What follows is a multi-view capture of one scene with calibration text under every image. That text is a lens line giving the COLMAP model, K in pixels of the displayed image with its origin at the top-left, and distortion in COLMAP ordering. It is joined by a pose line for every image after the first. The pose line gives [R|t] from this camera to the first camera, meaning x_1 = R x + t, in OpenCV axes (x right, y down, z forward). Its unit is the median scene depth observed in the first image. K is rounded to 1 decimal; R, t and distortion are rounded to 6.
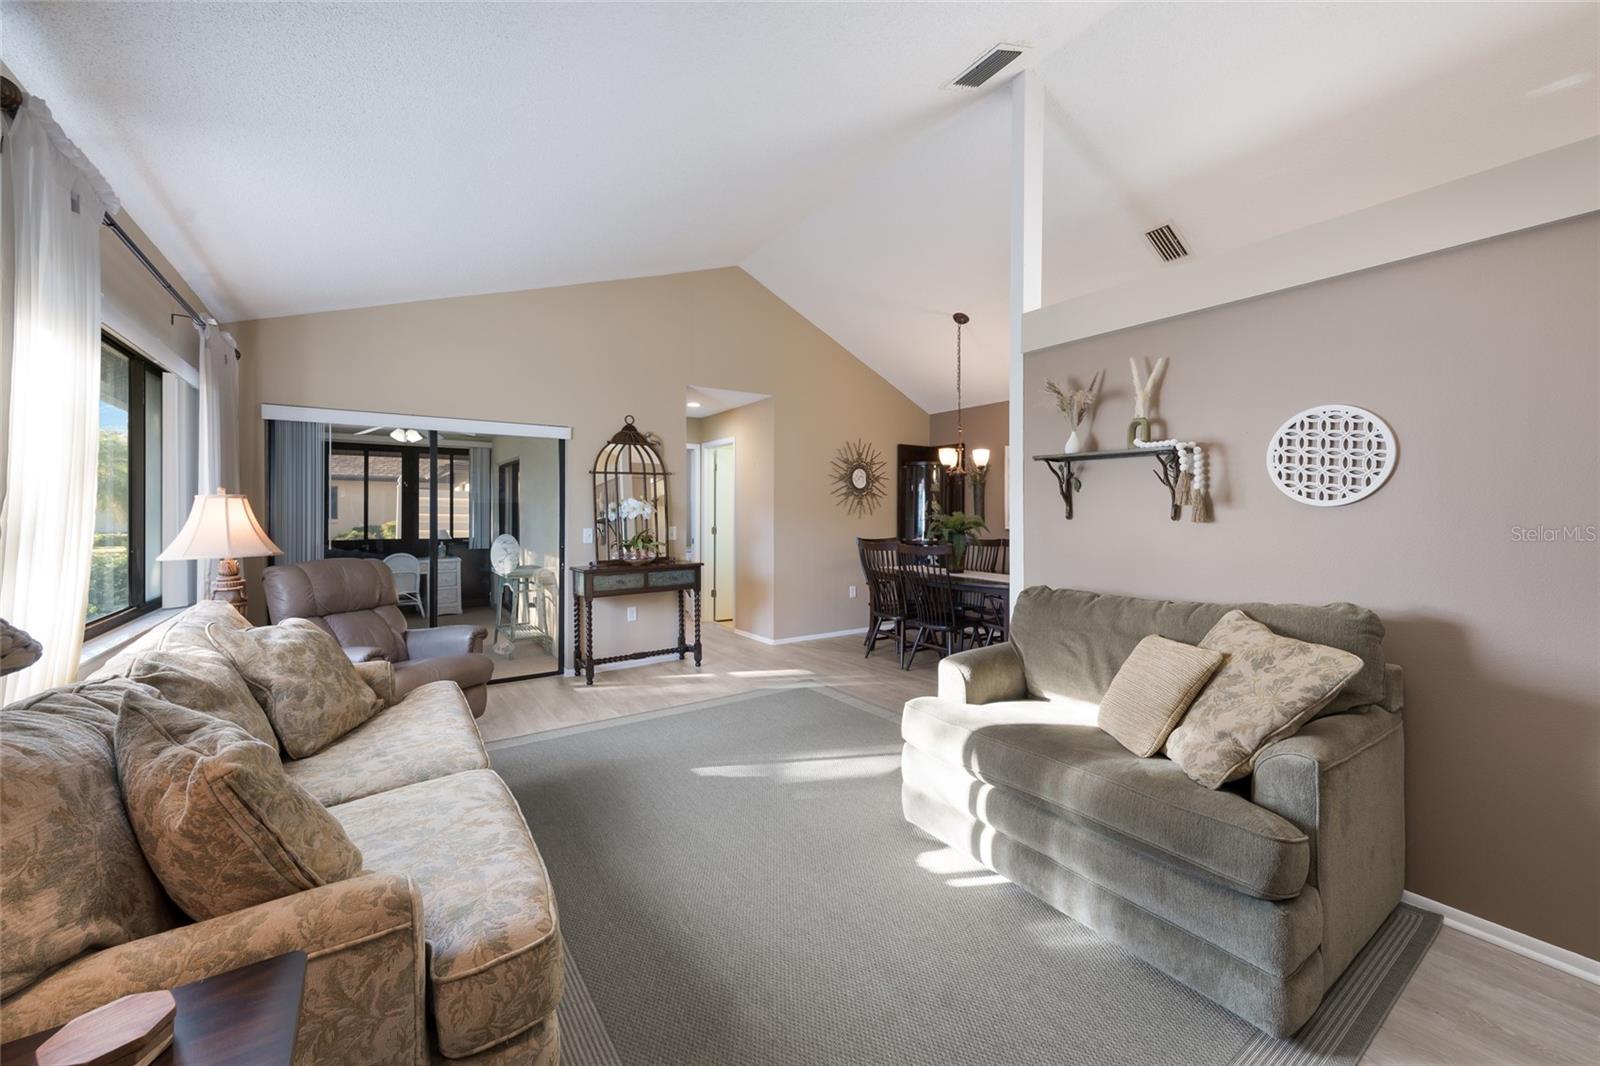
lens RADIAL K [[631.5, 0, 813.7], [0, 631.5, 521.9], [0, 0, 1]] dist [-0.001093, -0.000045]
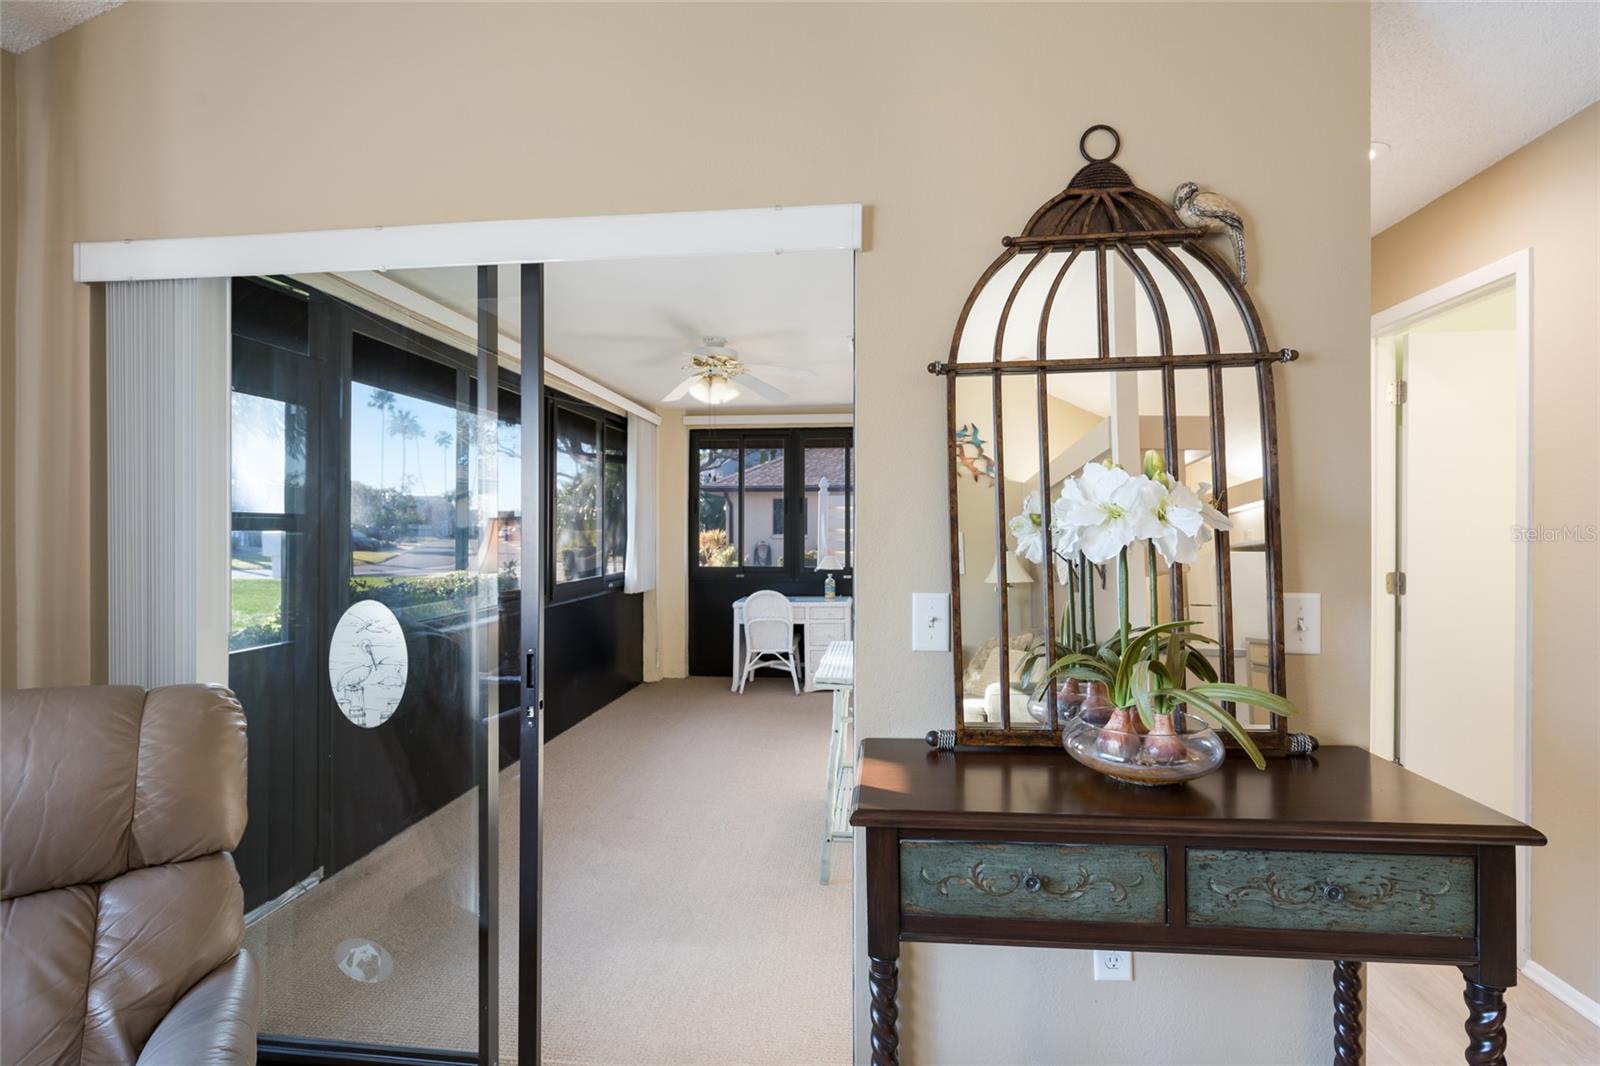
lens RADIAL K [[727.1, 0, 809.5], [0, 727.1, 533.5], [0, 0, 1]] dist [-0.003754, -0.000469]
pose [[0.755788, -0.003146, -0.654809, -0.195728], [-0.012048, 0.999752, -0.018709, -0.007613], [0.654706, 0.022029, 0.755563, 0.724684]]
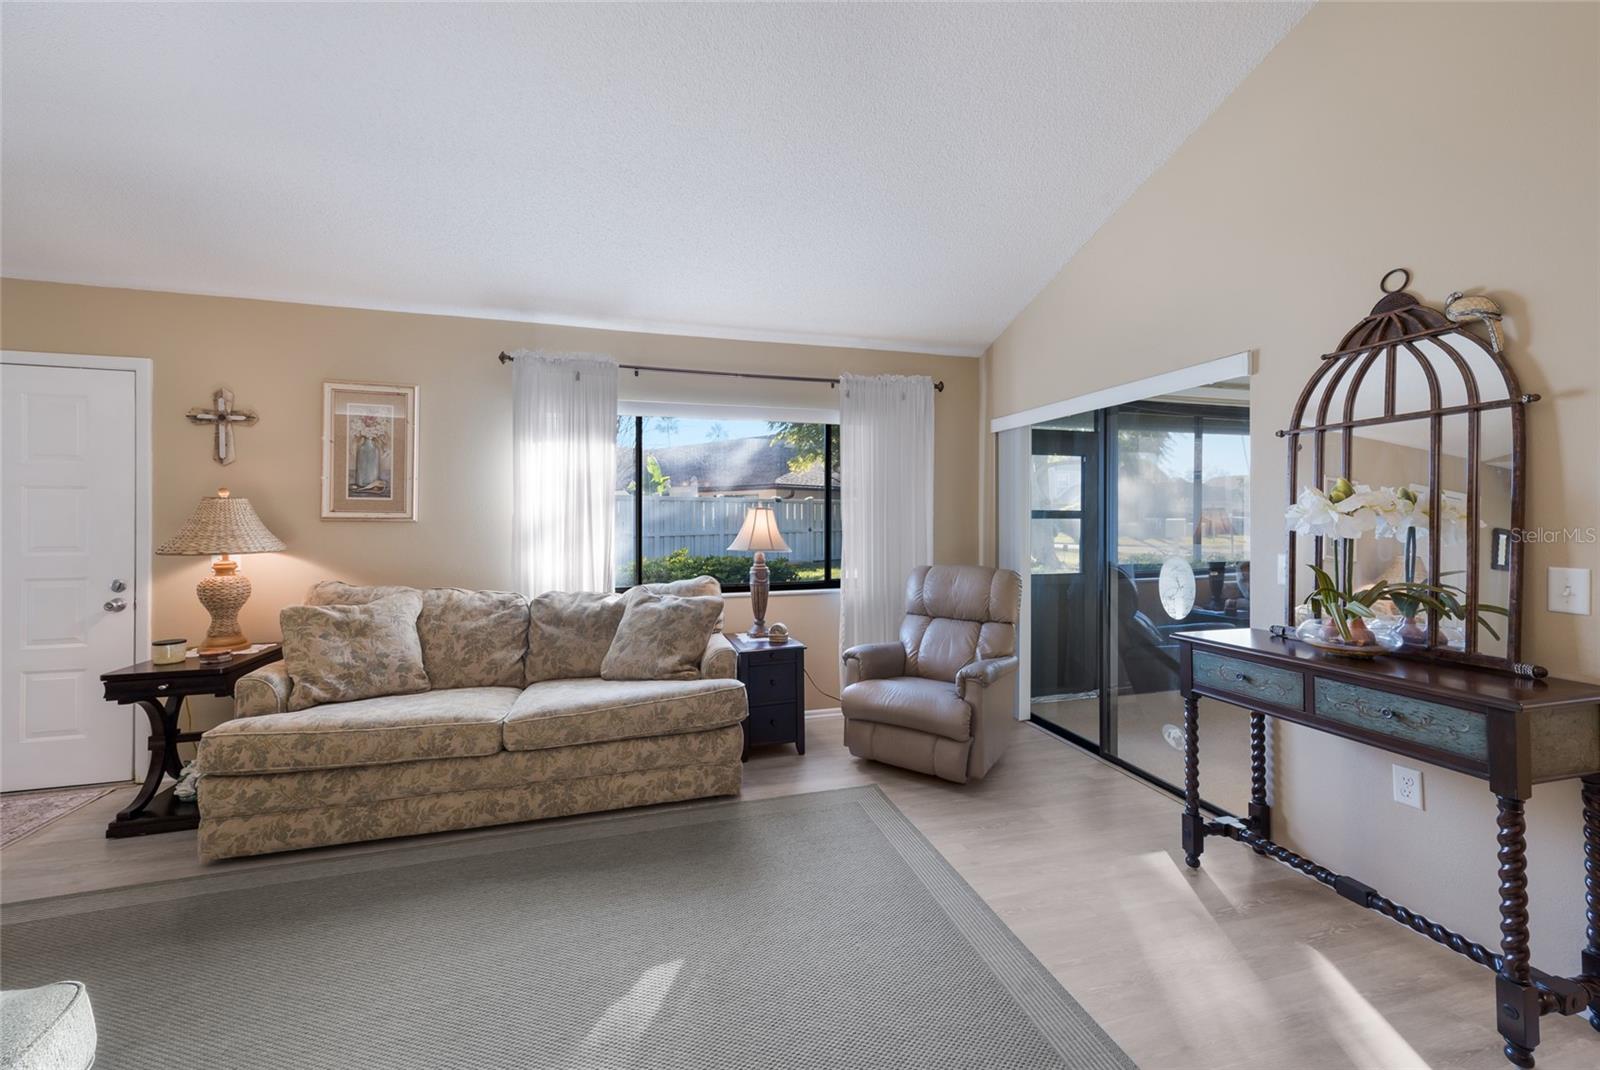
lens RADIAL K [[631.5, 0, 800.1], [0, 631.5, 518.8], [0, 0, 1]] dist [-0.001093, -0.000045]
pose [[-0.329288, -0.004675, -0.944218, 0.192218], [-0.027189, 0.999620, 0.004533, -0.008282], [0.943838, 0.027165, -0.329290, 0.789028]]
